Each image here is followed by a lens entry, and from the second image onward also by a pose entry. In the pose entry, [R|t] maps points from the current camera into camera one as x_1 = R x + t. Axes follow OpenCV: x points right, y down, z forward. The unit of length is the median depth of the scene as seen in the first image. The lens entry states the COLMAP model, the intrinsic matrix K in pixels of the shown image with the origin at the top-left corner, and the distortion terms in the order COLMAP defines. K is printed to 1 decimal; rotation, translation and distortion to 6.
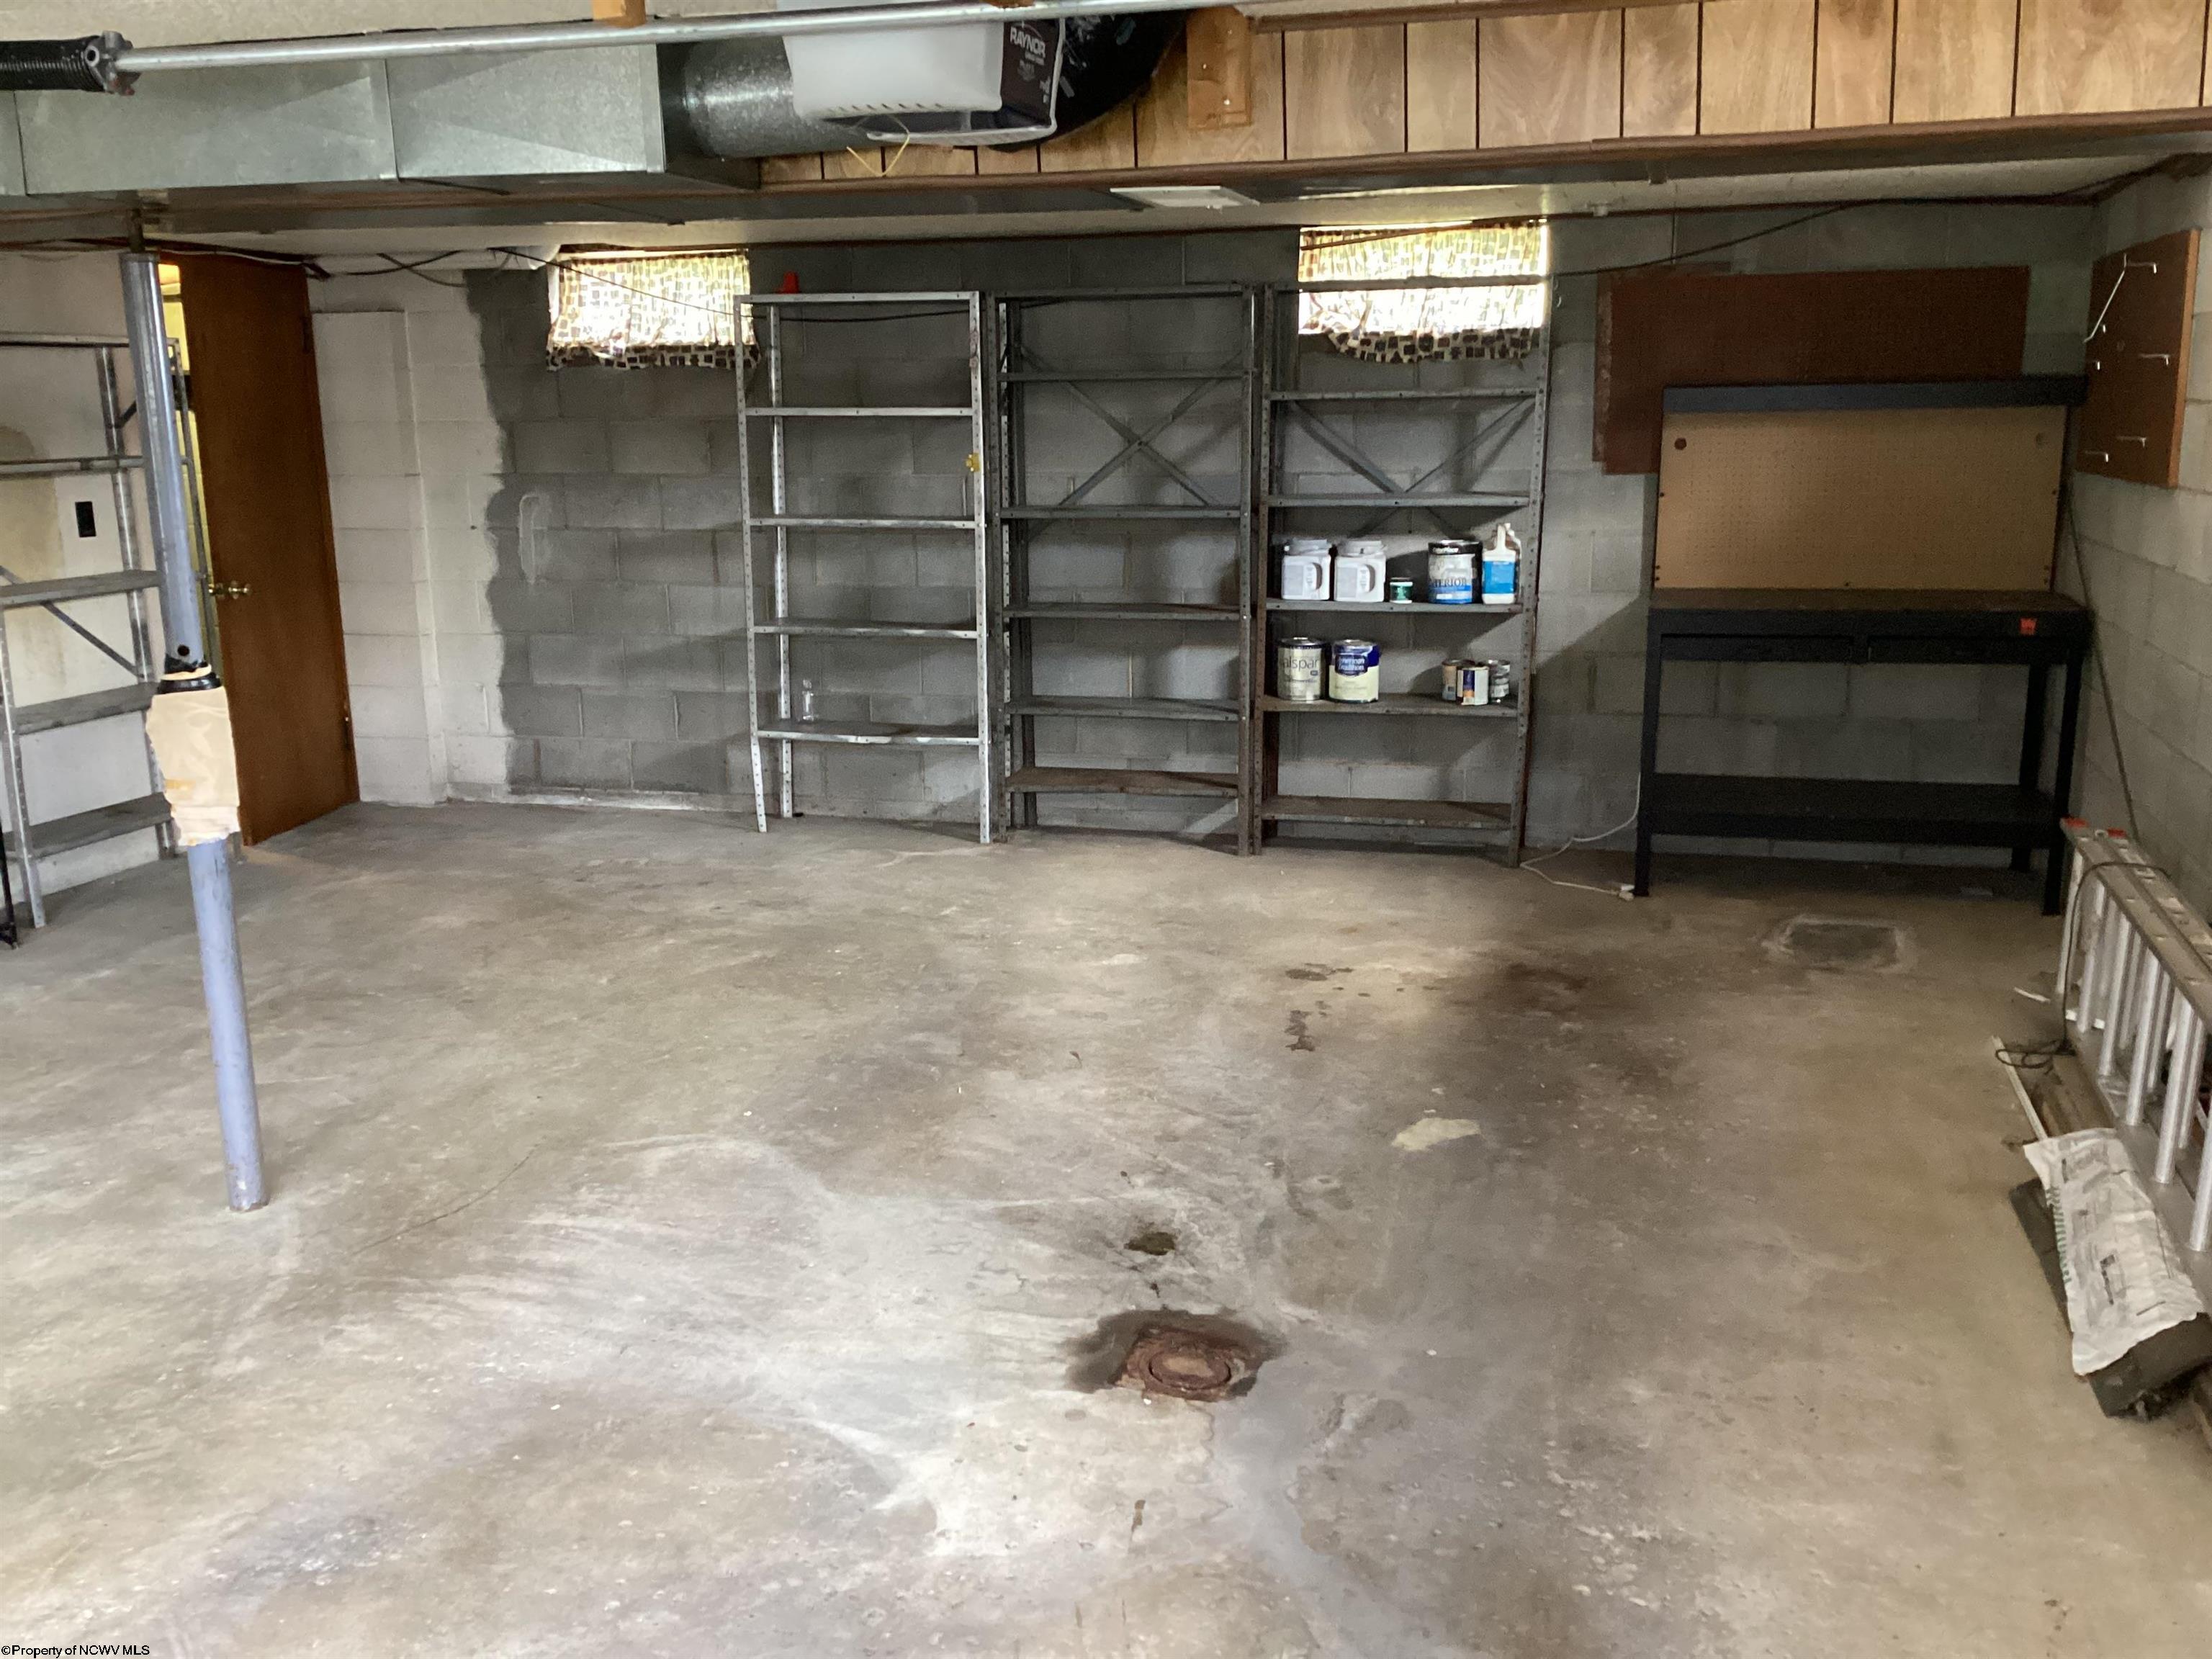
lens RADIAL K [[1970.1, 0, 1106.0], [0, 1970.1, 829.5], [0, 0, 1]] dist [0.117716, -0.238636]
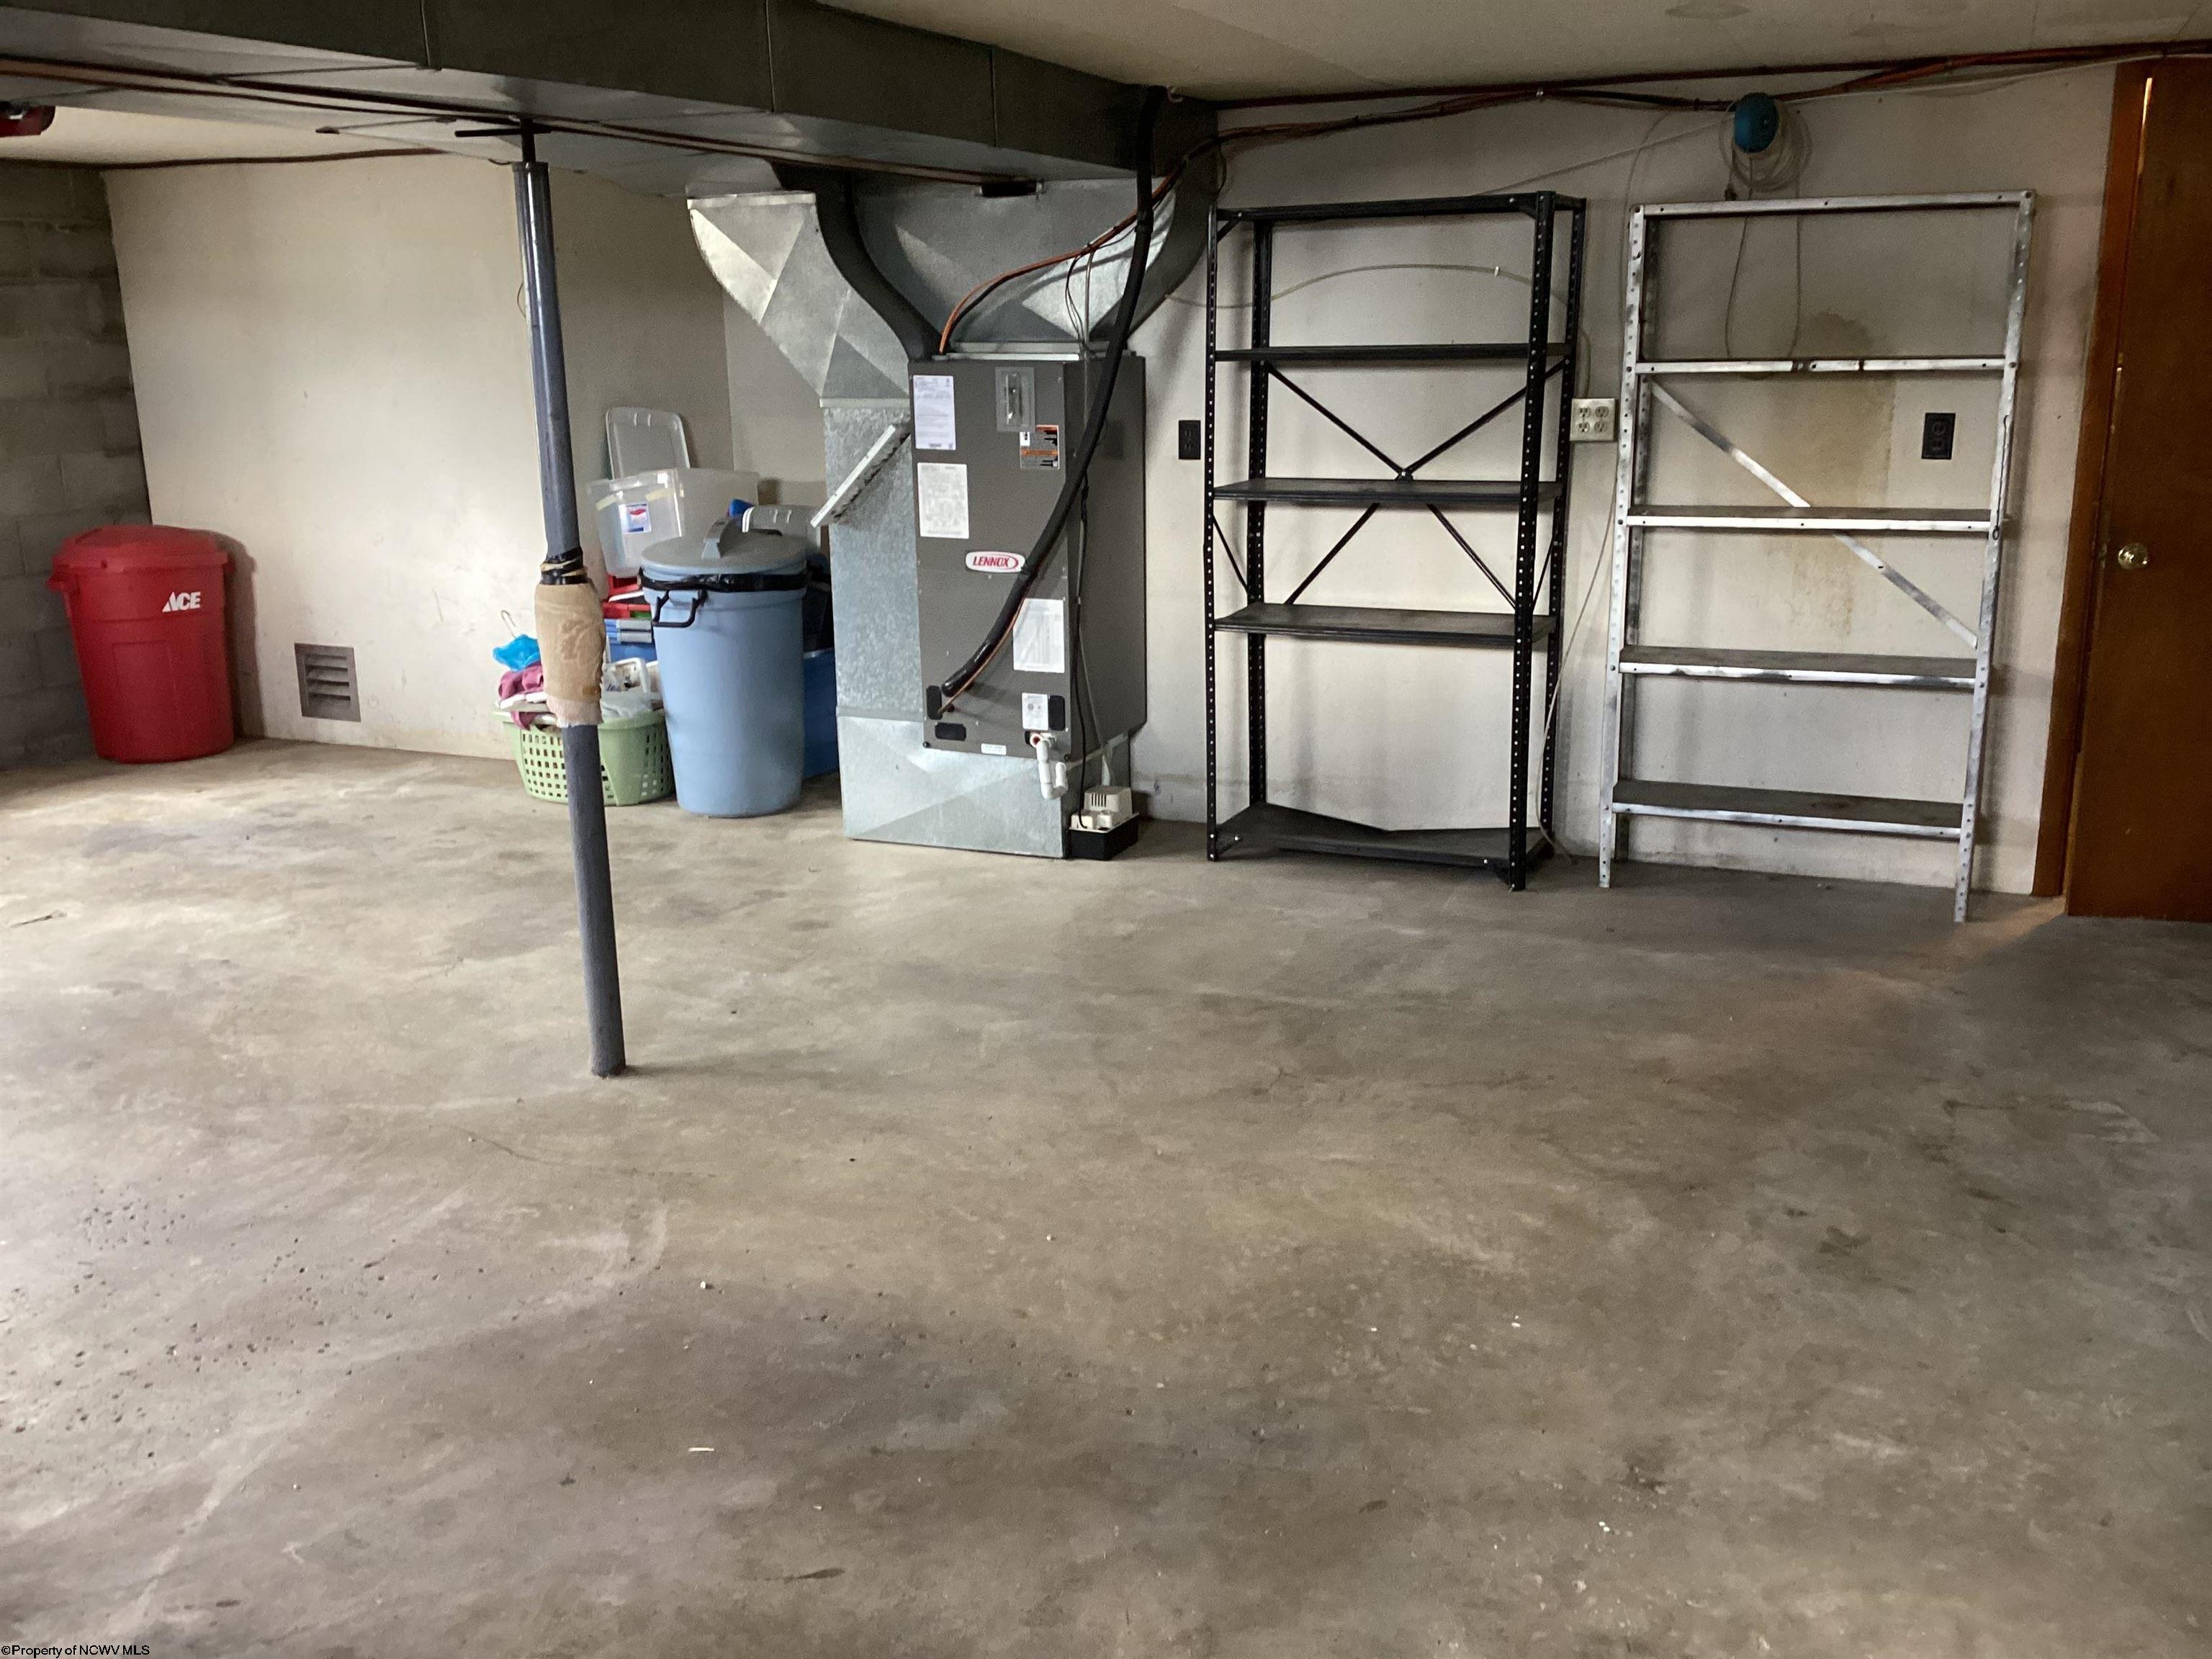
lens RADIAL K [[1970.1, 0, 1106.0], [0, 1970.1, 829.5], [0, 0, 1]] dist [0.117716, -0.238636]
pose [[-0.116313, 0.262338, -0.957940, 0.400831], [-0.196365, 0.939375, 0.281097, -0.217420], [0.973608, 0.220801, -0.057748, 0.999539]]
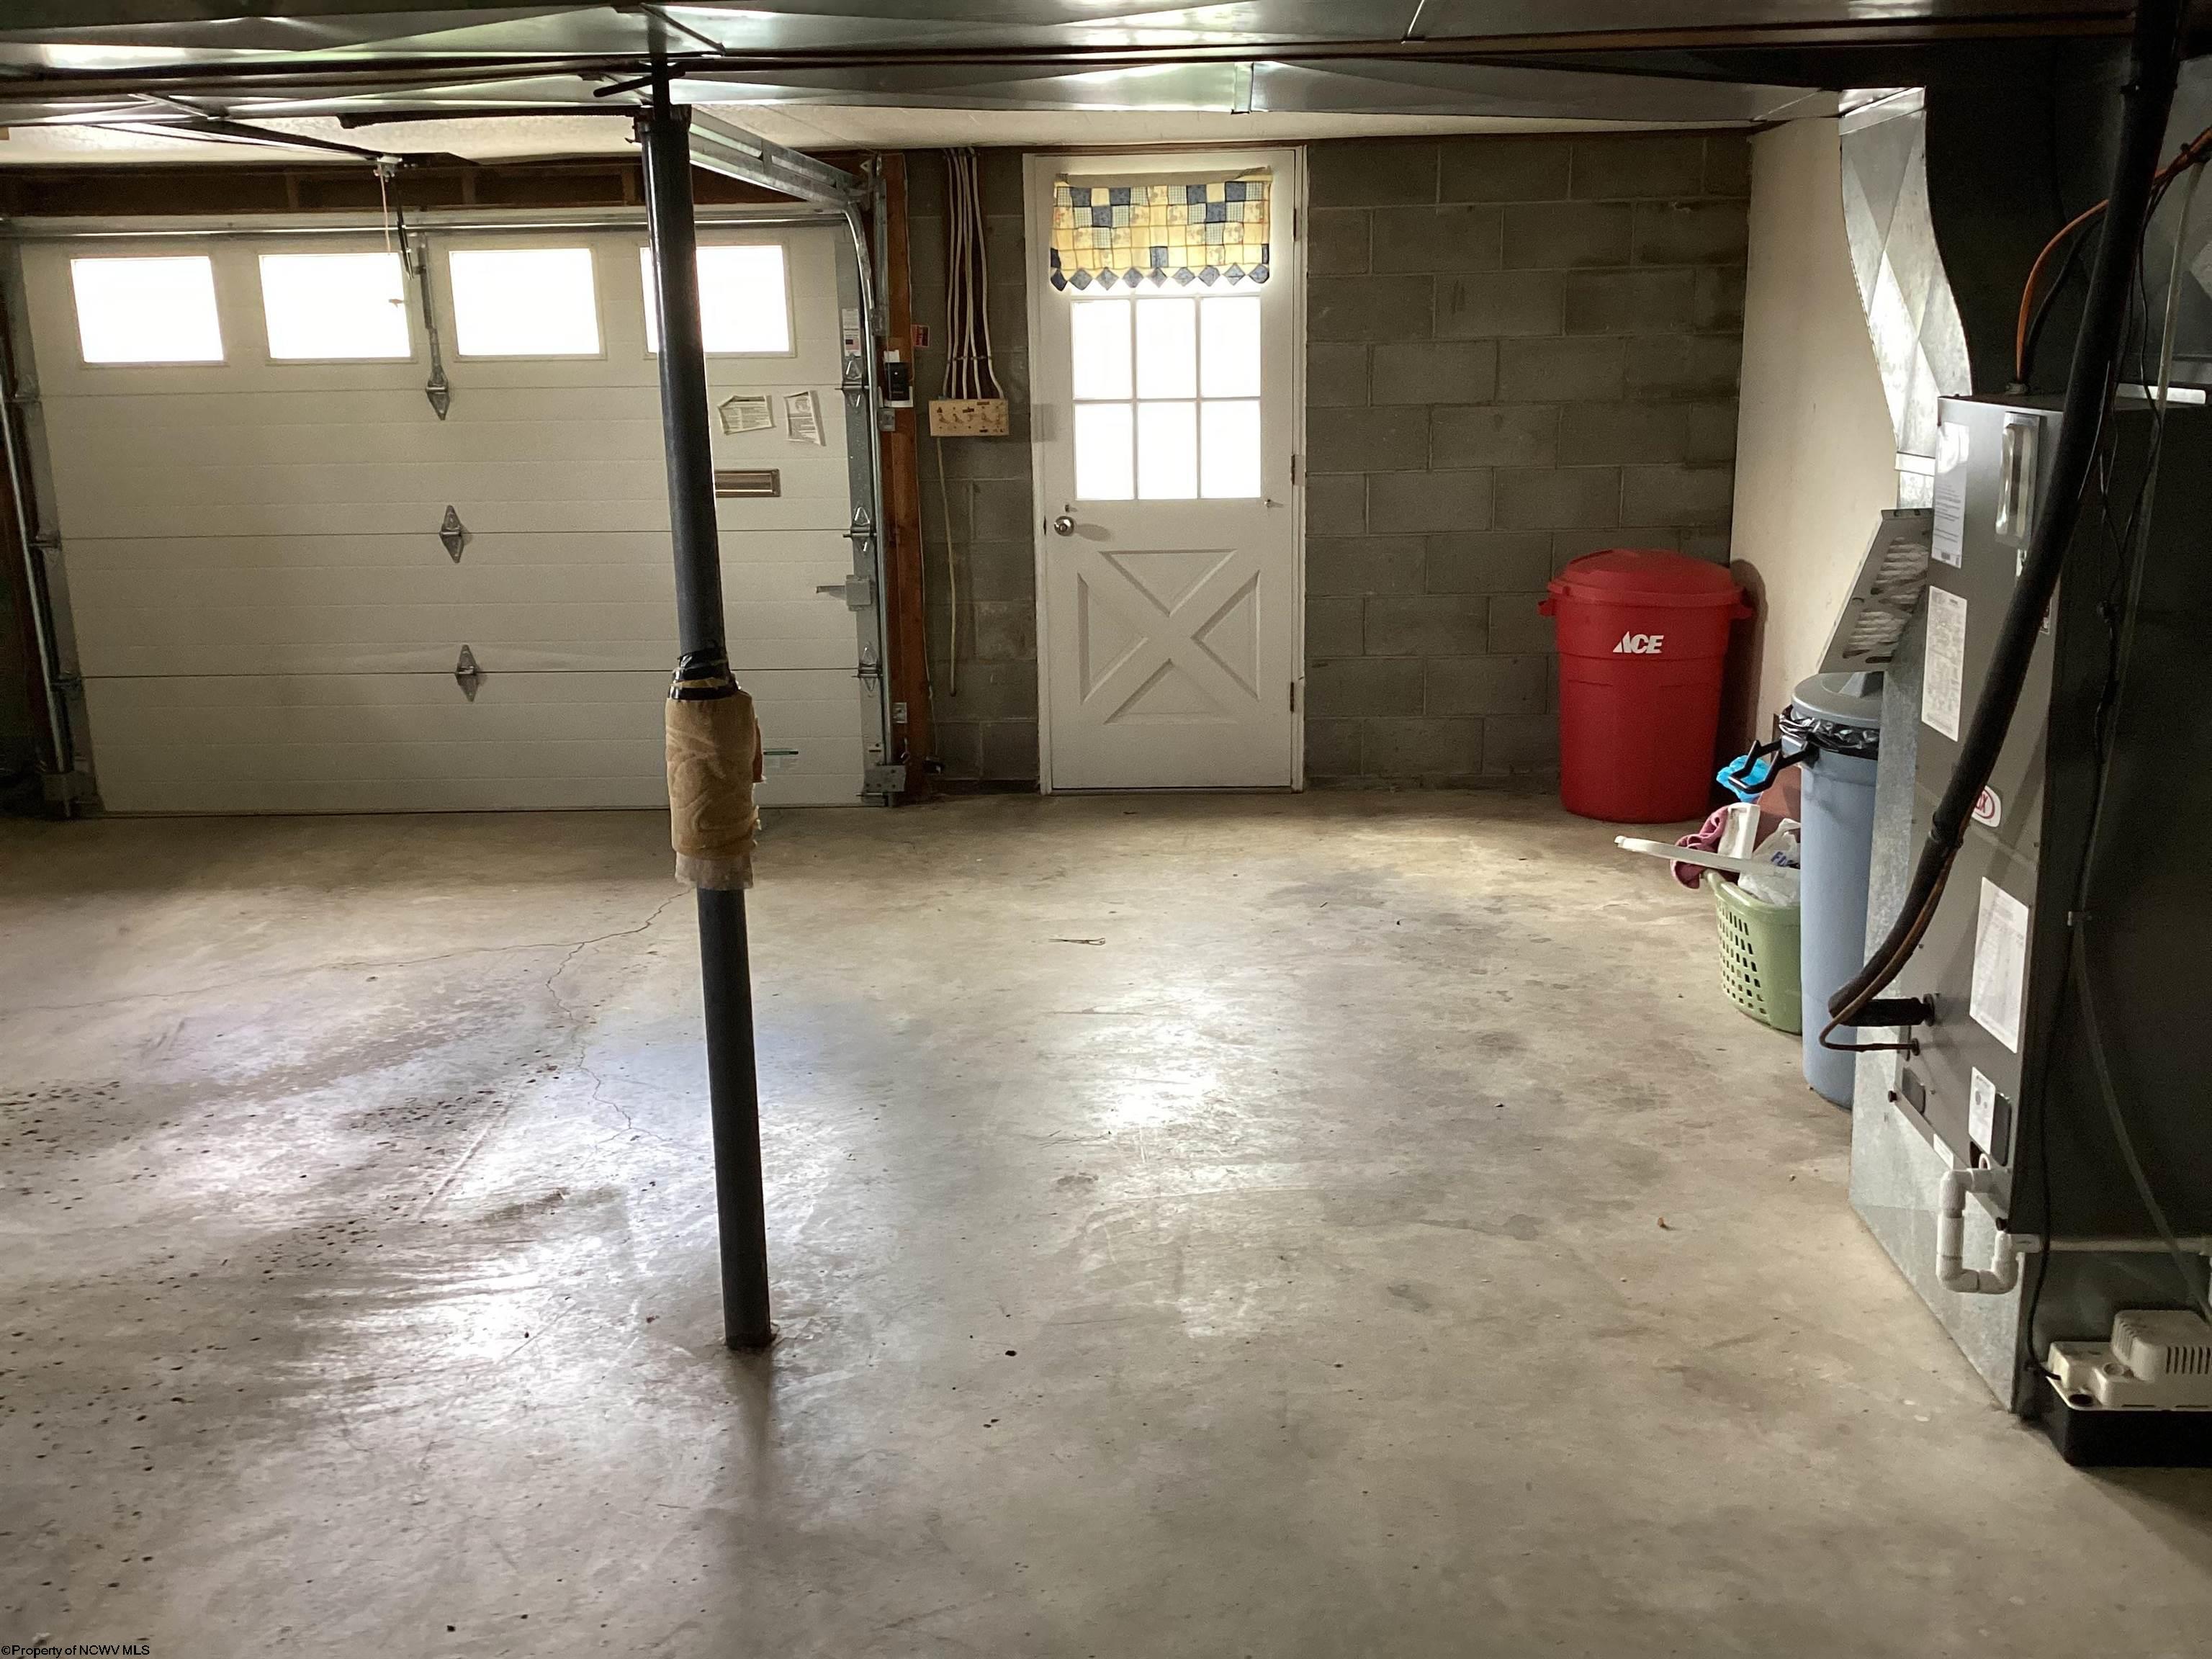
lens RADIAL K [[1970.1, 0, 1106.0], [0, 1970.1, 829.5], [0, 0, 1]] dist [0.117716, -0.238636]
pose [[-0.973926, 0.091606, -0.207547, -0.318346], [-0.009571, 0.897445, 0.441023, -0.271612], [0.226663, 0.431510, -0.873168, 1.272556]]
